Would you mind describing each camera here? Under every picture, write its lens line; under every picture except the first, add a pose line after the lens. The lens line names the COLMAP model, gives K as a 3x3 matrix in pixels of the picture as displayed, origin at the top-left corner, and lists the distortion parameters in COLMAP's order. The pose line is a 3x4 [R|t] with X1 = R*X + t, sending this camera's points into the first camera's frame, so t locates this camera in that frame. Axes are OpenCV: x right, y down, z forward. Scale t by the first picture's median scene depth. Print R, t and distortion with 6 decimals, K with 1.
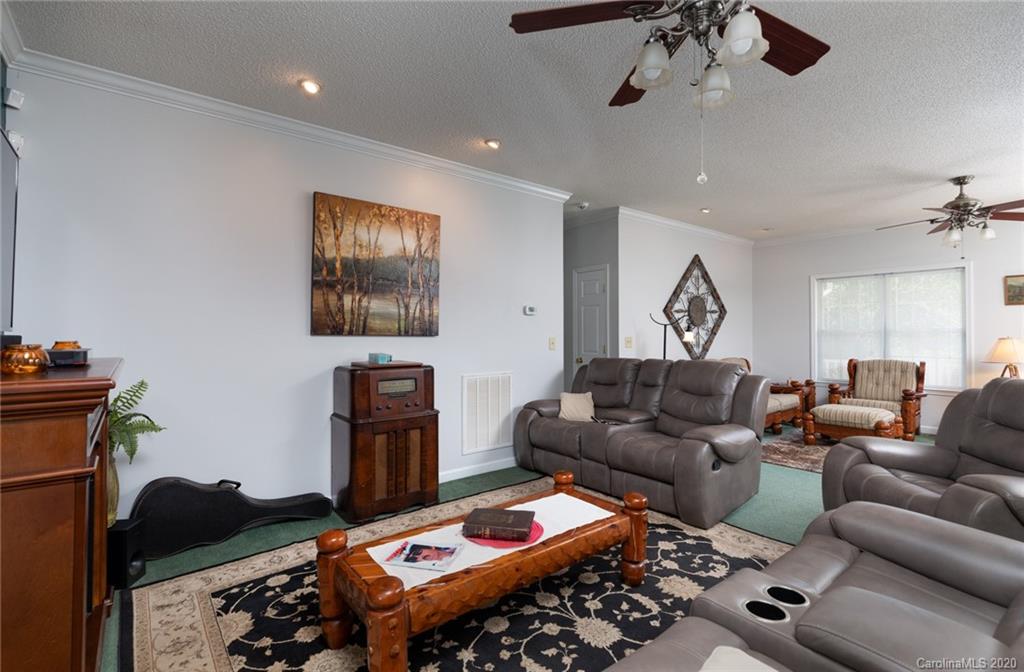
lens RADIAL K [[467.1, 0, 512.0], [0, 467.1, 336.0], [0, 0, 1]] dist [0.003783, 0.000437]
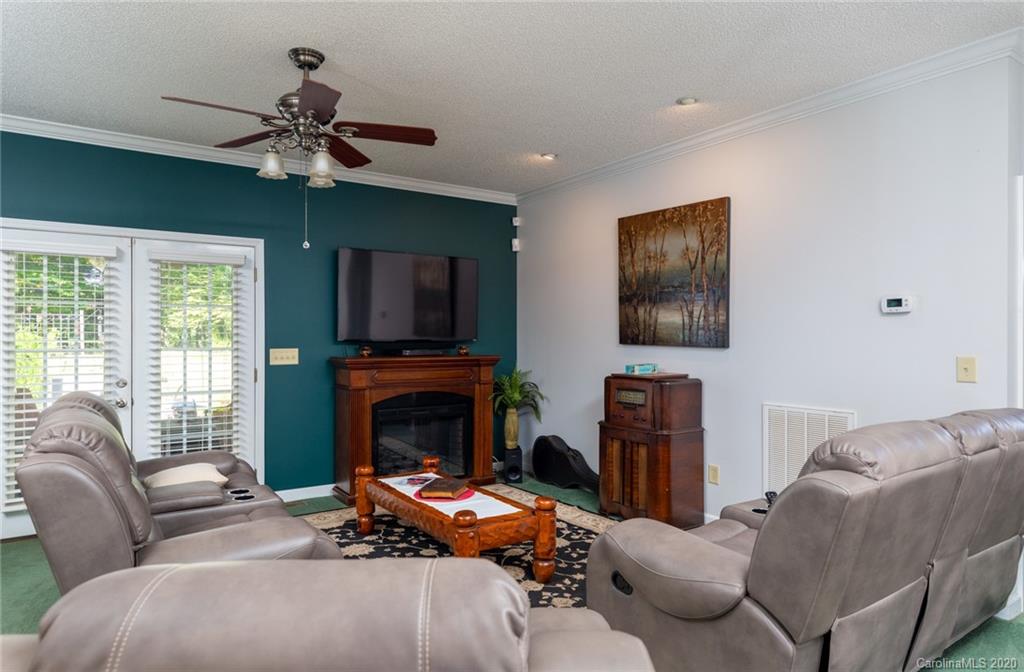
lens RADIAL K [[631.2, 0, 512.0], [0, 631.2, 336.0], [0, 0, 1]] dist [-0.001710, -0.000247]
pose [[-0.082932, 0.003023, -0.996551, 1.071751], [-0.008870, 0.999954, 0.003771, -0.024684], [0.996516, 0.009152, -0.082901, 0.819581]]
